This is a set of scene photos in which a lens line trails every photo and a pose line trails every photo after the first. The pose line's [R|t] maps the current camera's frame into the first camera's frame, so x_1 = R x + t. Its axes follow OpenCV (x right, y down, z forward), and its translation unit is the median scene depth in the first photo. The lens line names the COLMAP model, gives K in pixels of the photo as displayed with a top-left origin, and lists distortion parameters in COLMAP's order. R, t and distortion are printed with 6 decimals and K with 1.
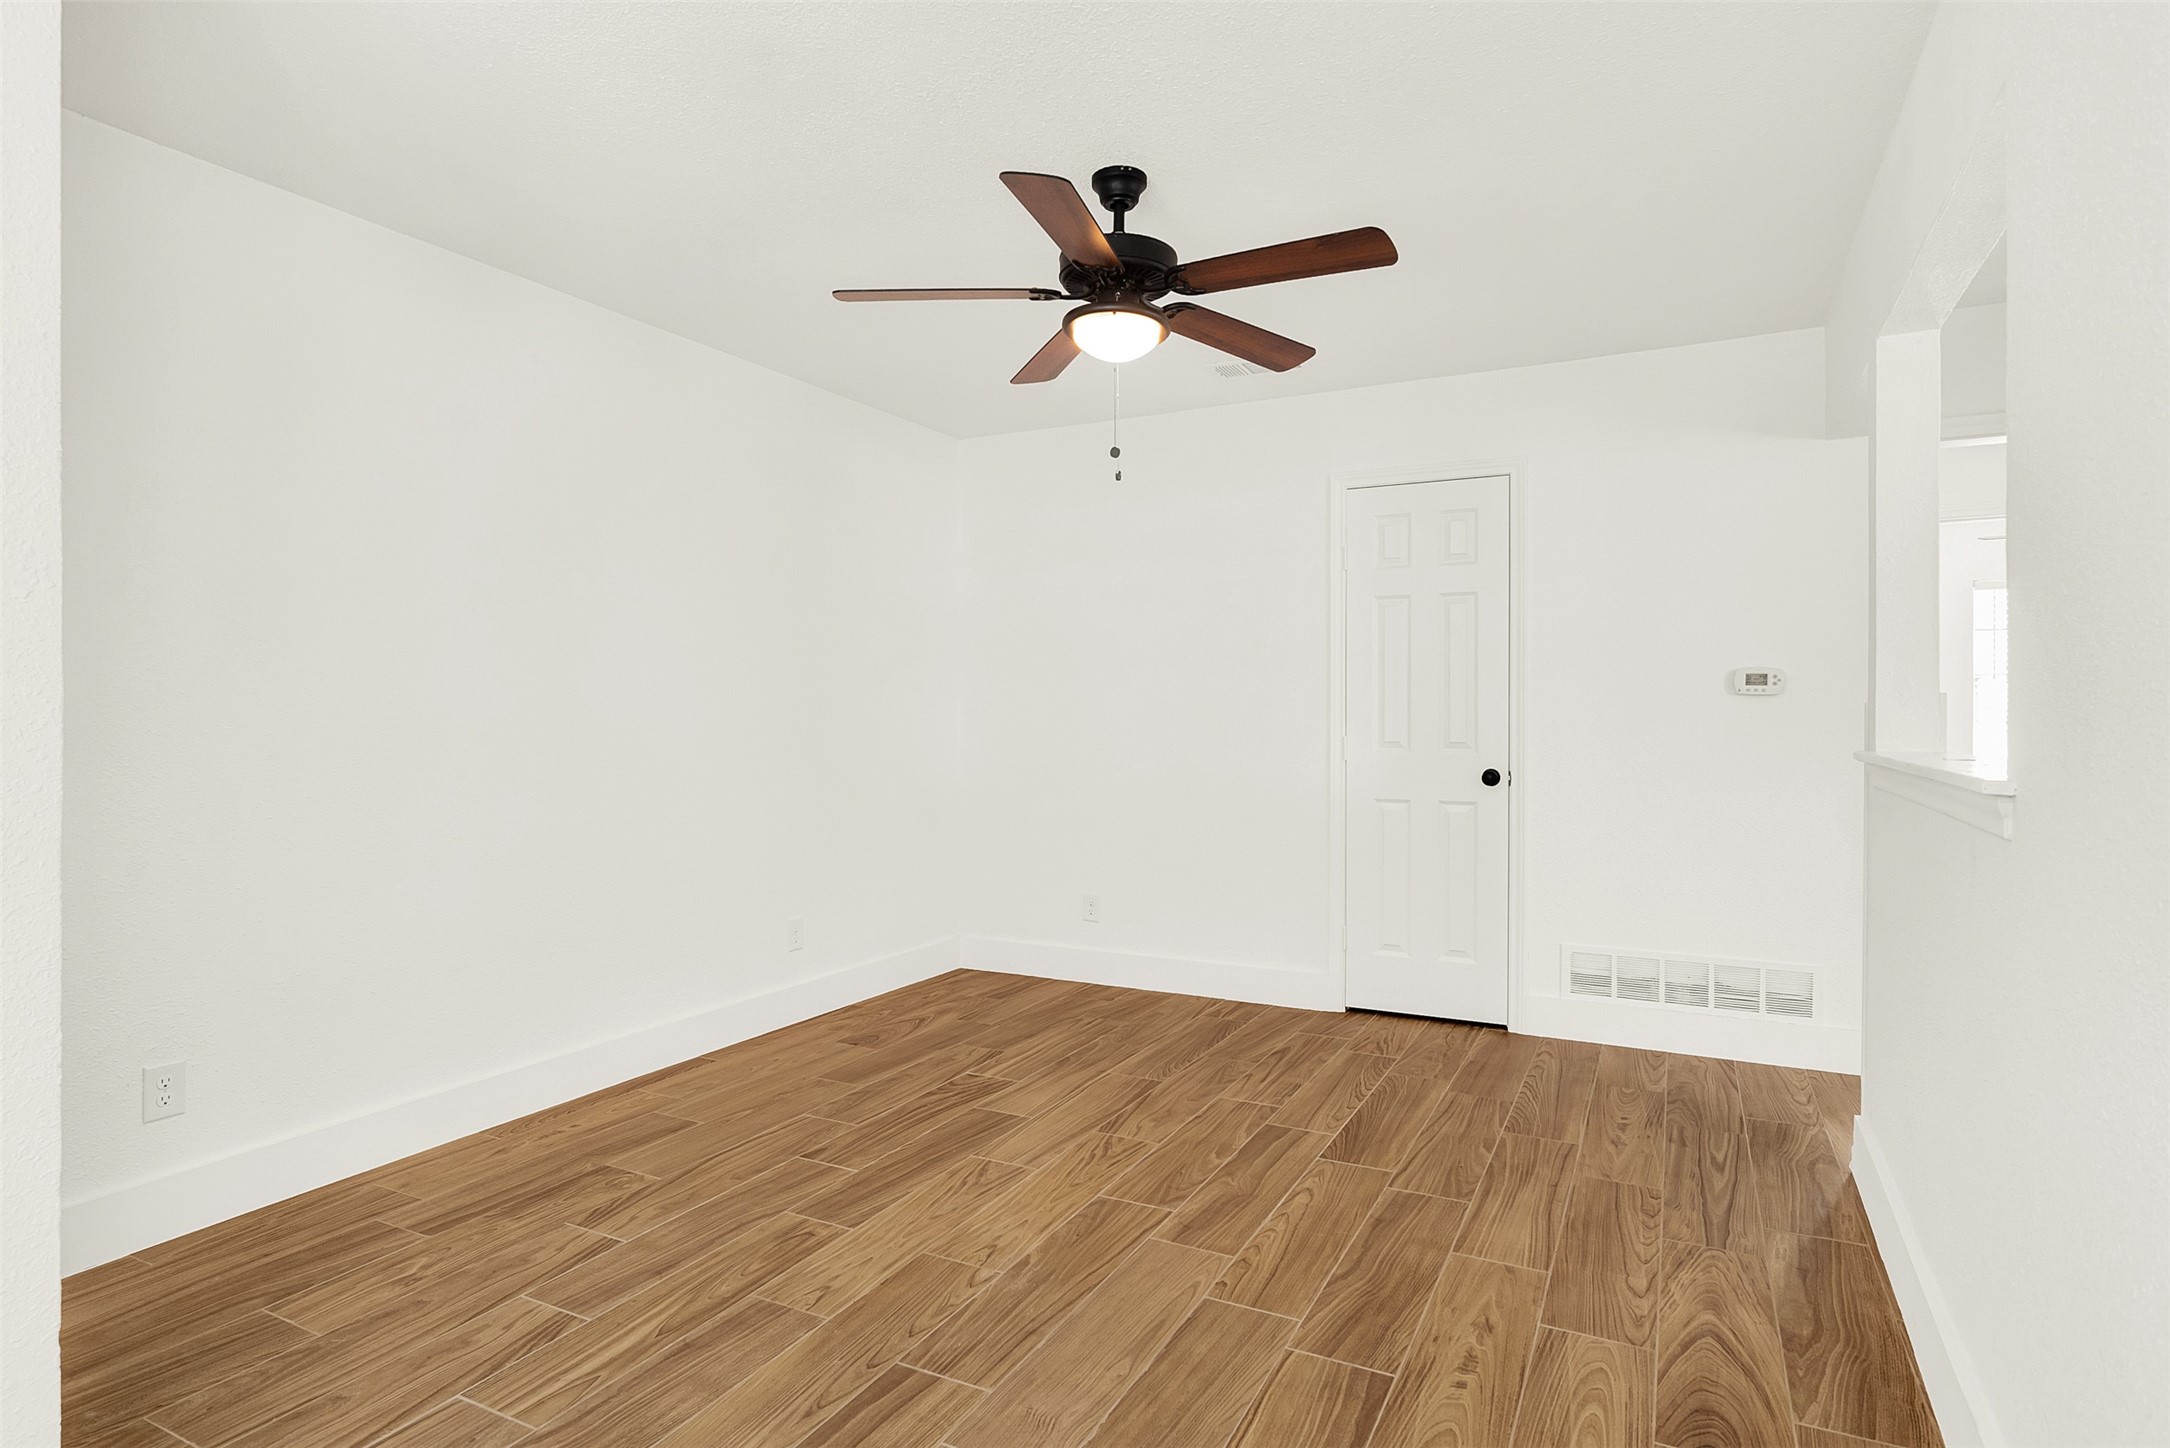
lens RADIAL K [[1121.4, 0, 1101.9], [0, 1121.4, 708.9], [0, 0, 1]] dist [-0.004722, 0.001728]
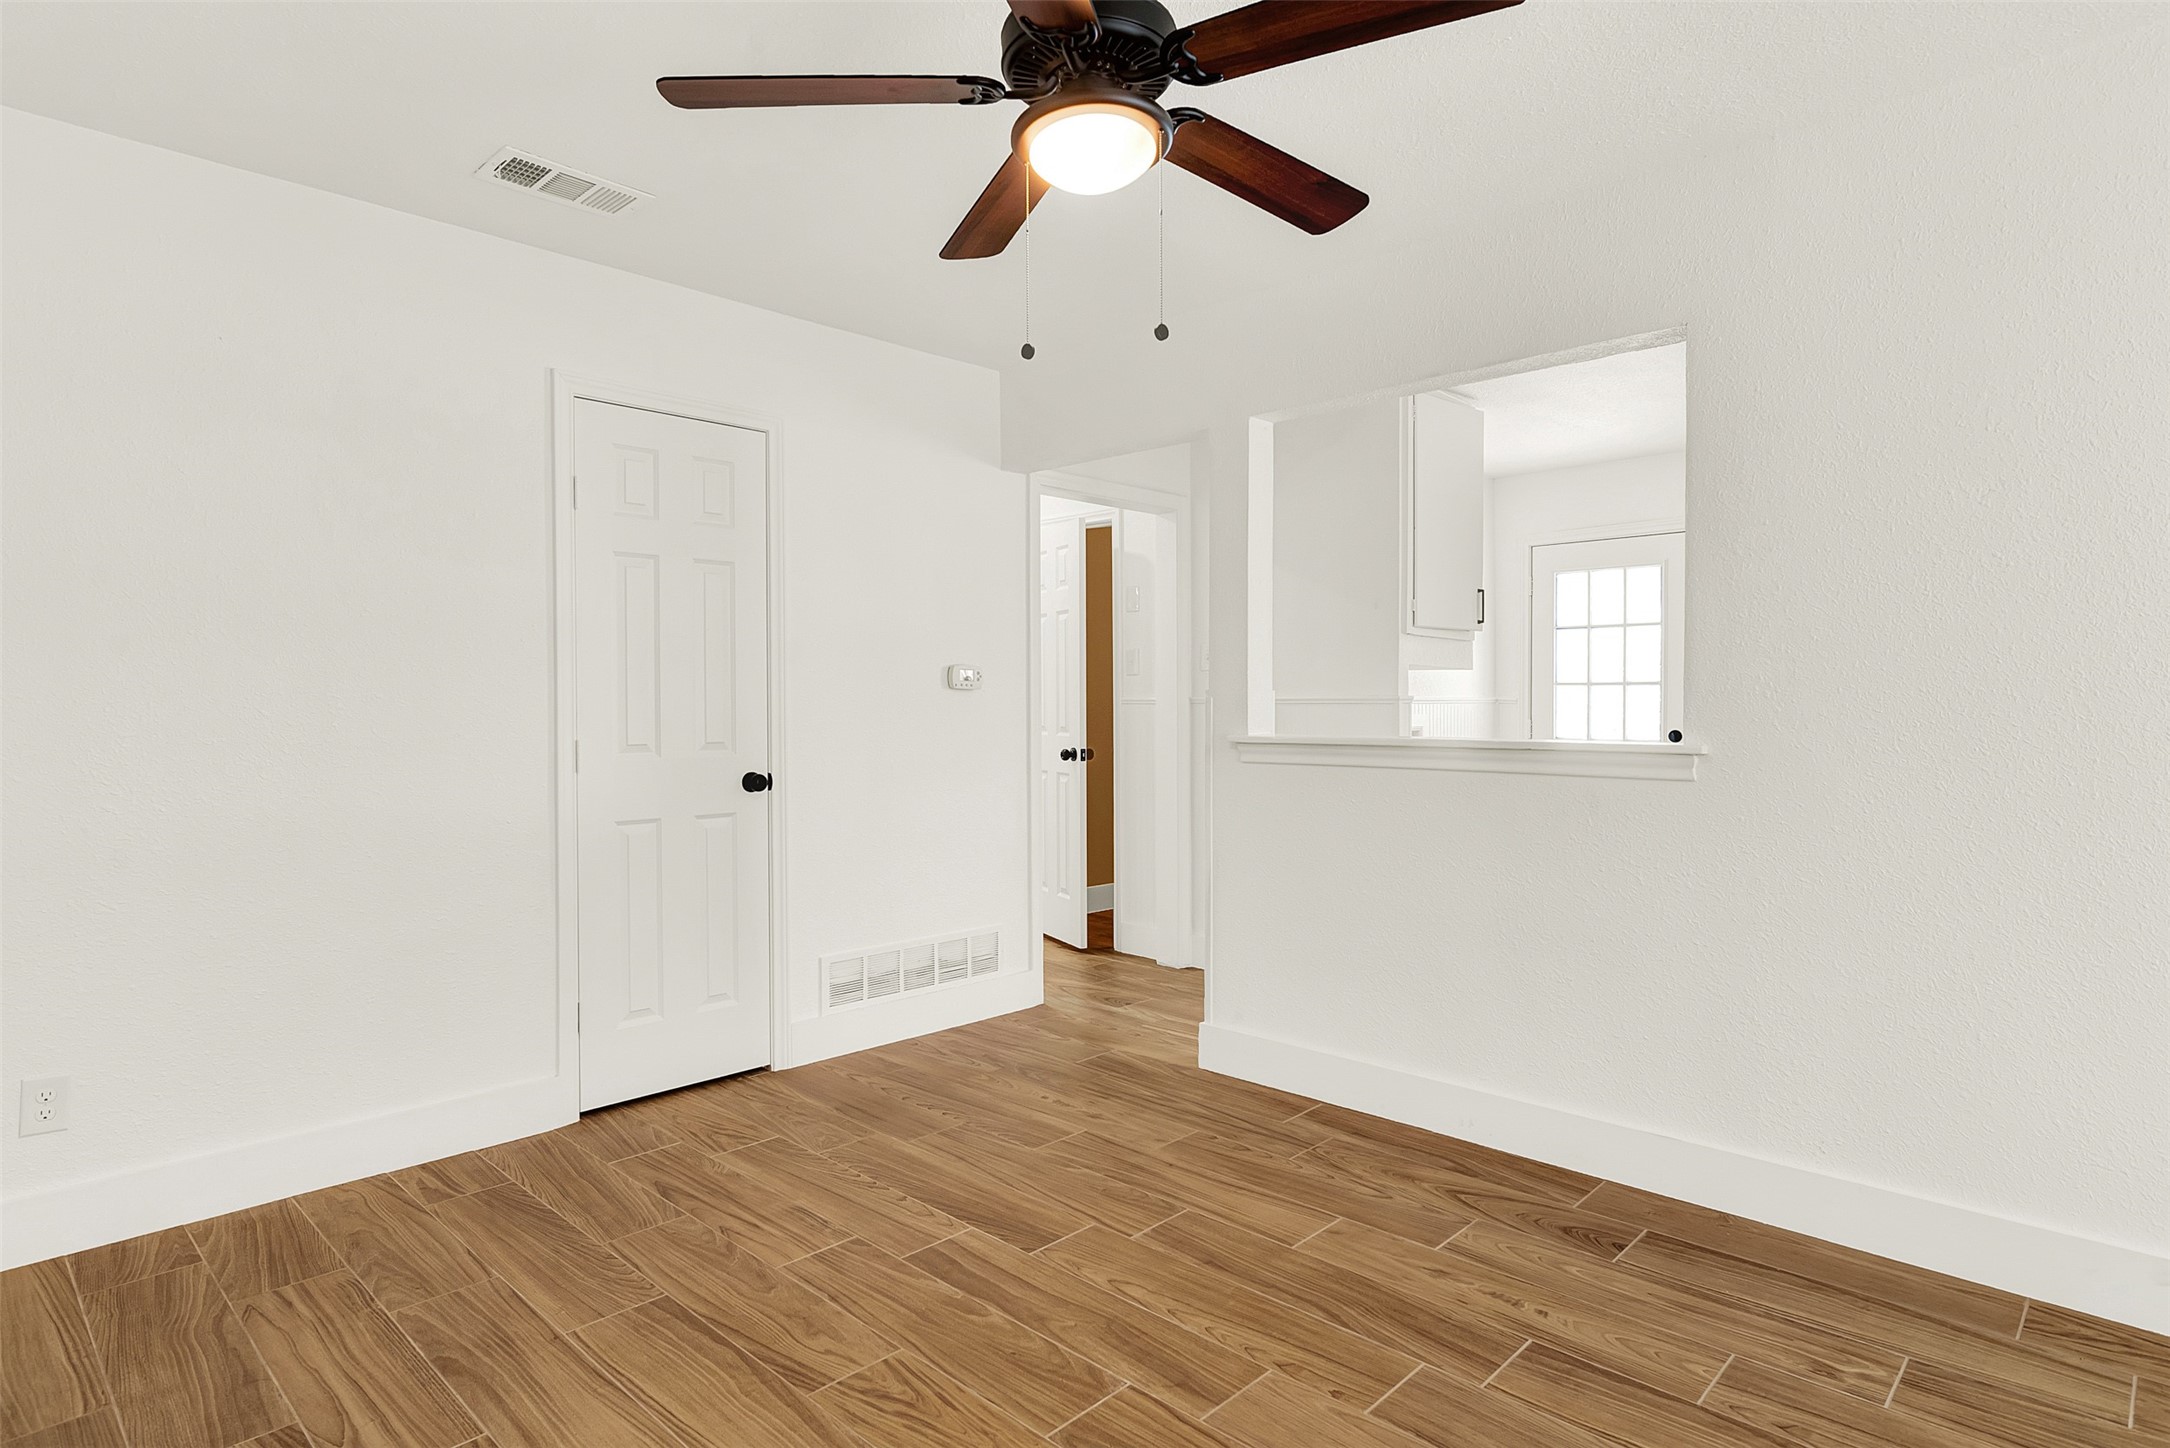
lens RADIAL K [[1146.4, 0, 1058.4], [0, 1146.4, 717.6], [0, 0, 1]] dist [-0.005084, 0.001440]
pose [[0.312057, -0.010771, 0.950002, -0.563560], [-0.001212, 0.999930, 0.011735, 0.001994], [-0.950063, -0.004813, 0.312022, 0.695129]]
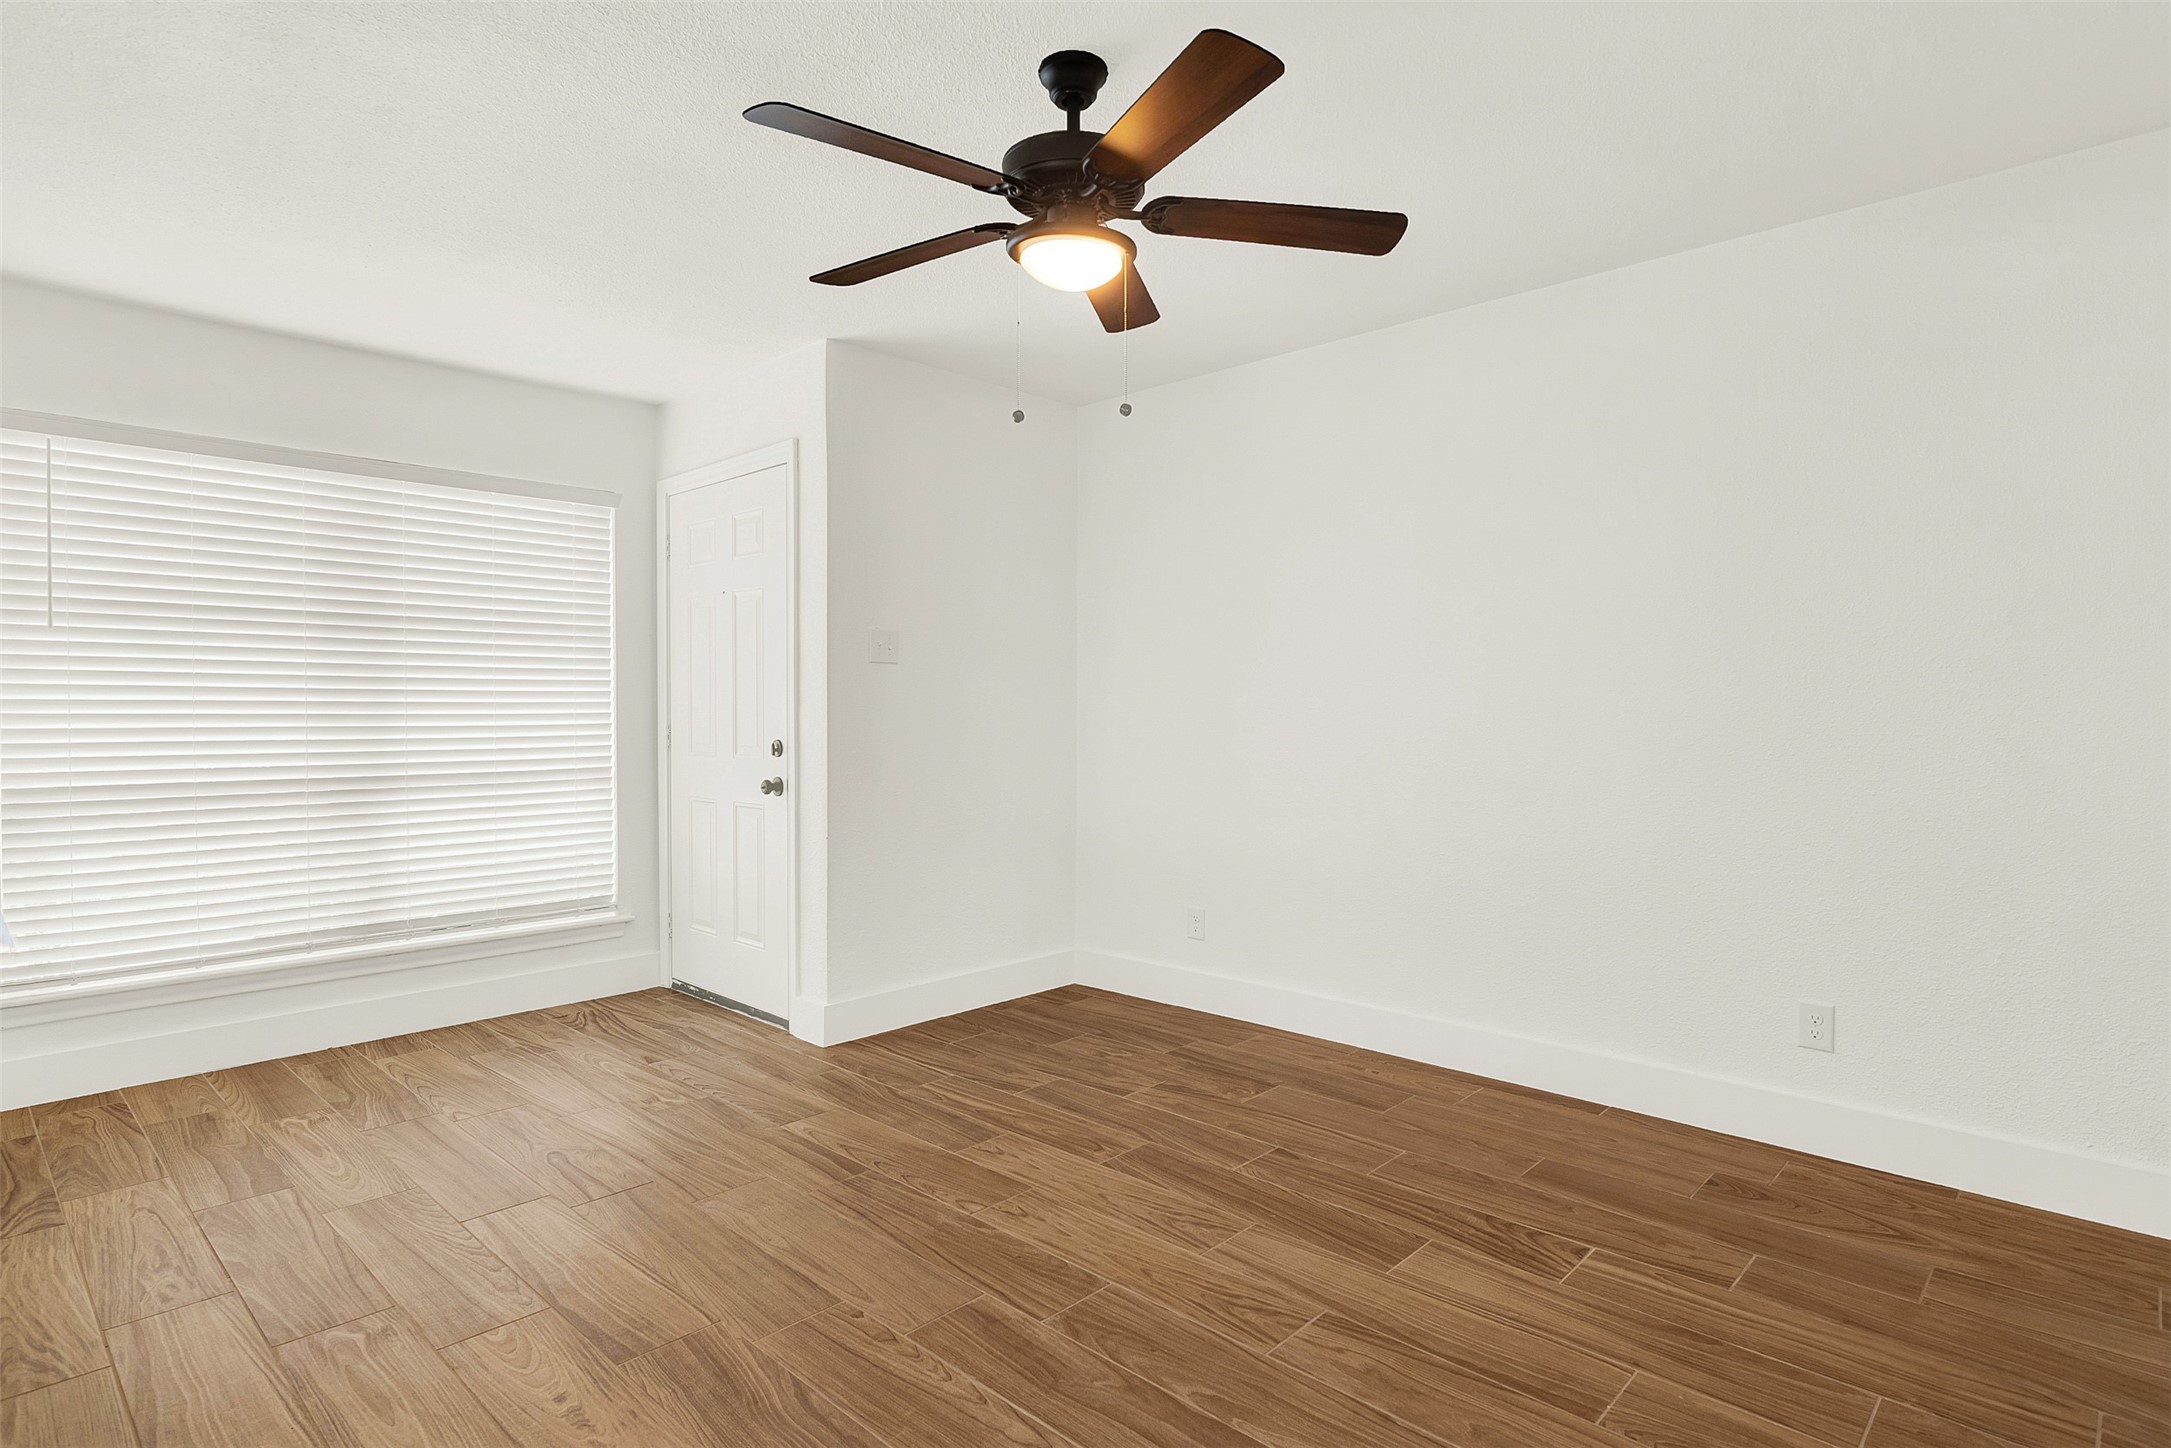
lens RADIAL K [[1121.9, 0, 1102.4], [0, 1121.9, 708.9], [0, 0, 1]] dist [-0.004722, 0.001728]
pose [[-0.266193, 0.003627, -0.963913, 0.709754], [0.005914, 0.999980, 0.002129, 0.004561], [0.963902, -0.005134, -0.266209, 1.078338]]
